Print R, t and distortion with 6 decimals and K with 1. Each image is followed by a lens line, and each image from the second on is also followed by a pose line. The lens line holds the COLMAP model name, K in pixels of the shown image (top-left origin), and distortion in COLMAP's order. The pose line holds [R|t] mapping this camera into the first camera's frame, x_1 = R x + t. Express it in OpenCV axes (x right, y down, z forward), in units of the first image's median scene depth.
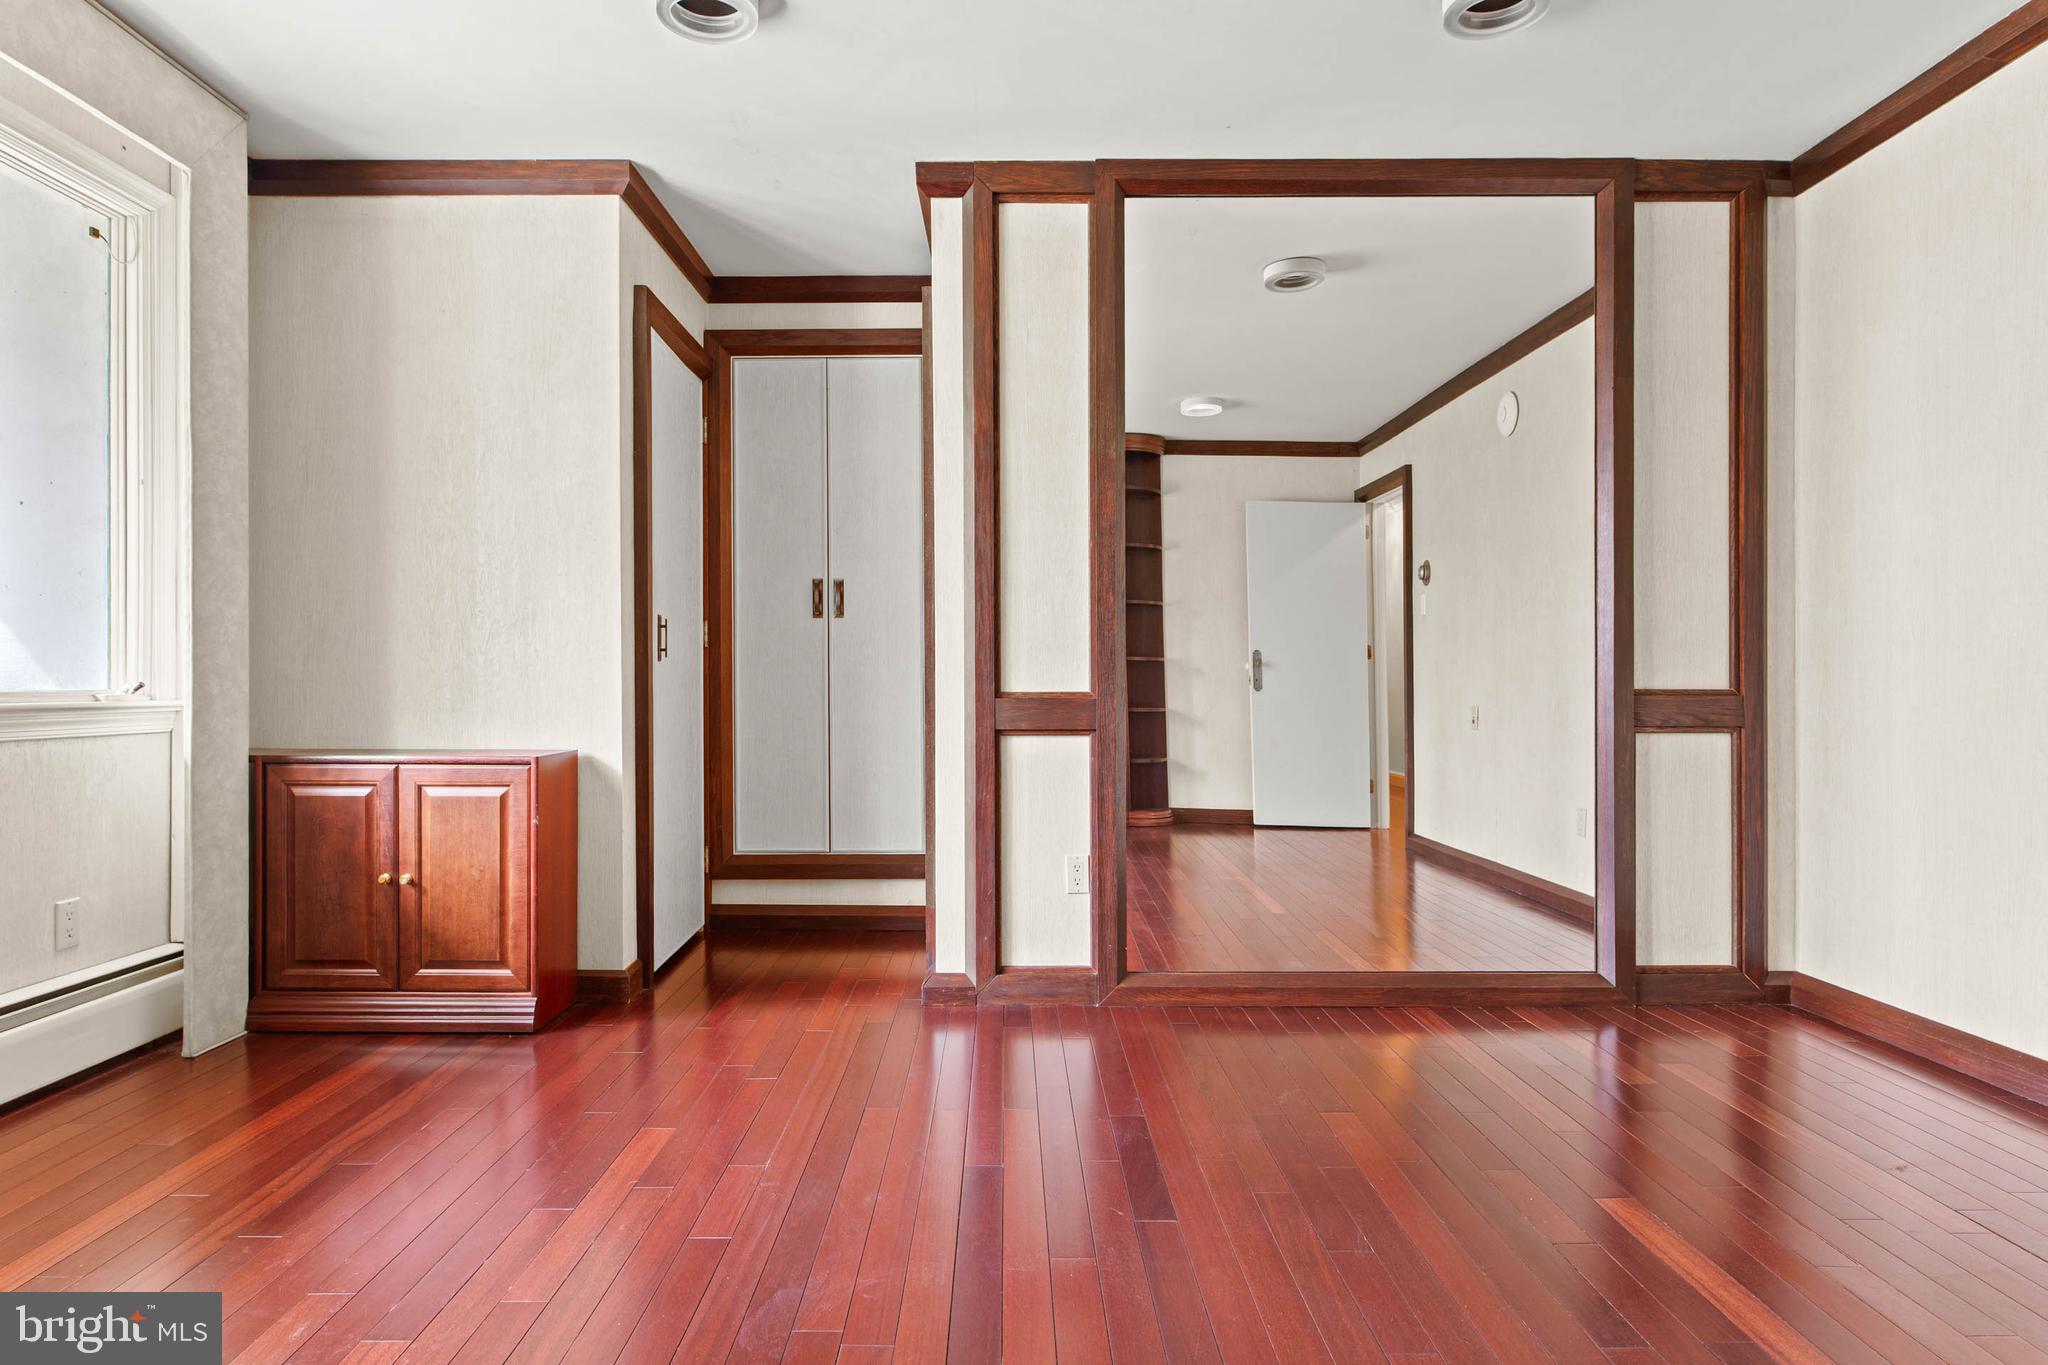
lens RADIAL K [[1190.6, 0, 1021.8], [0, 1190.6, 678.0], [0, 0, 1]] dist [-0.000351, 0.000394]
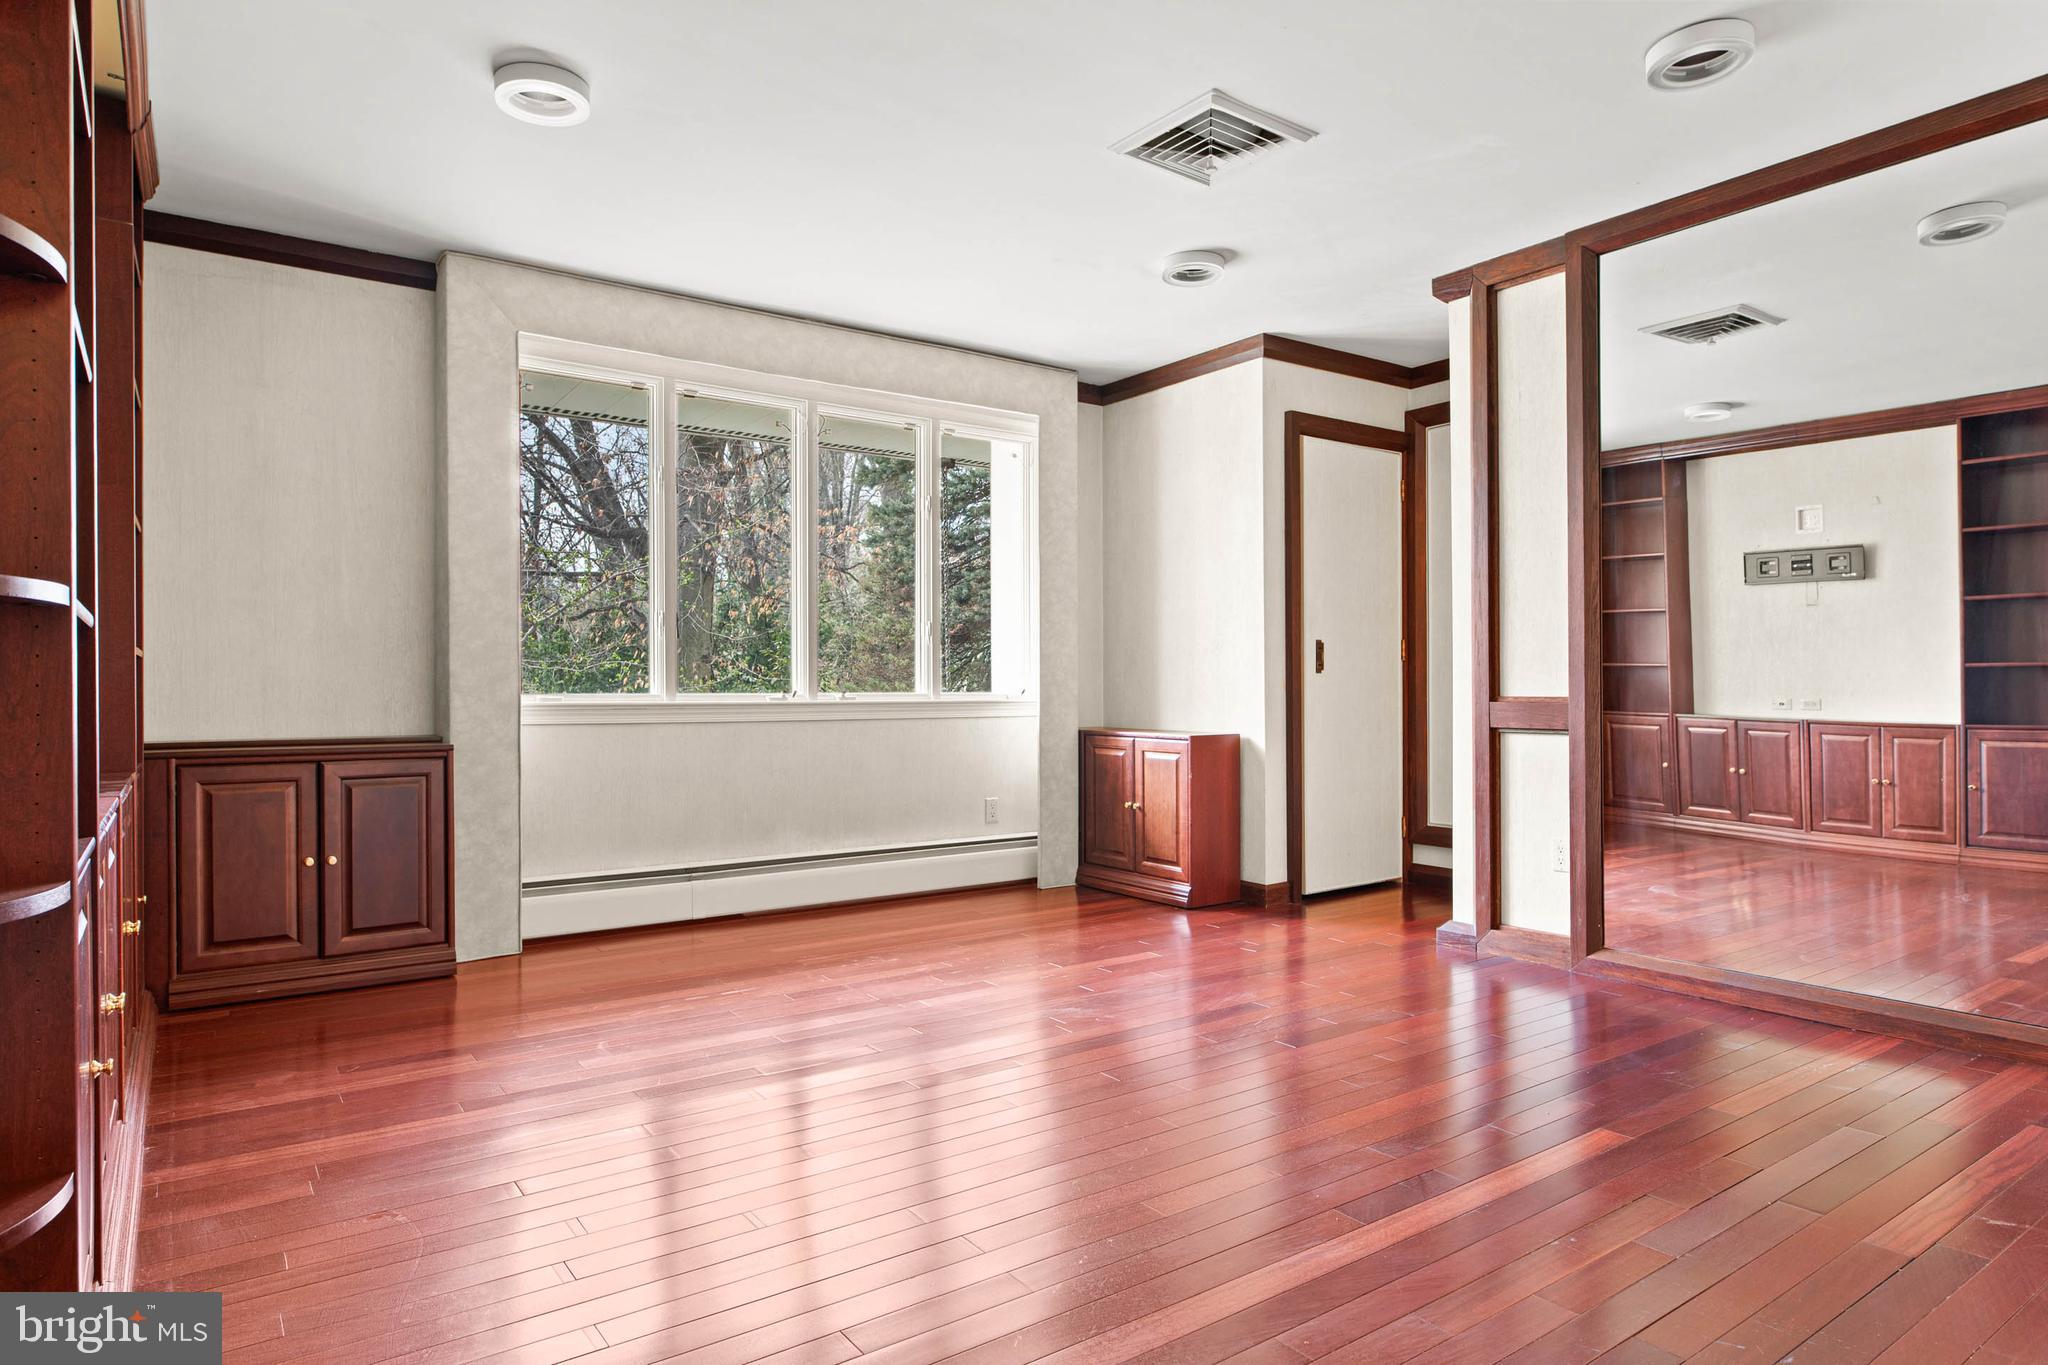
lens RADIAL K [[1190.6, 0, 1028.8], [0, 1190.6, 685.5], [0, 0, 1]] dist [-0.000351, 0.000394]
pose [[0.582741, -0.002109, -0.812655, 0.691719], [0.005434, 0.999984, 0.001301, -0.003817], [0.812640, -0.005174, 0.582743, -0.091283]]
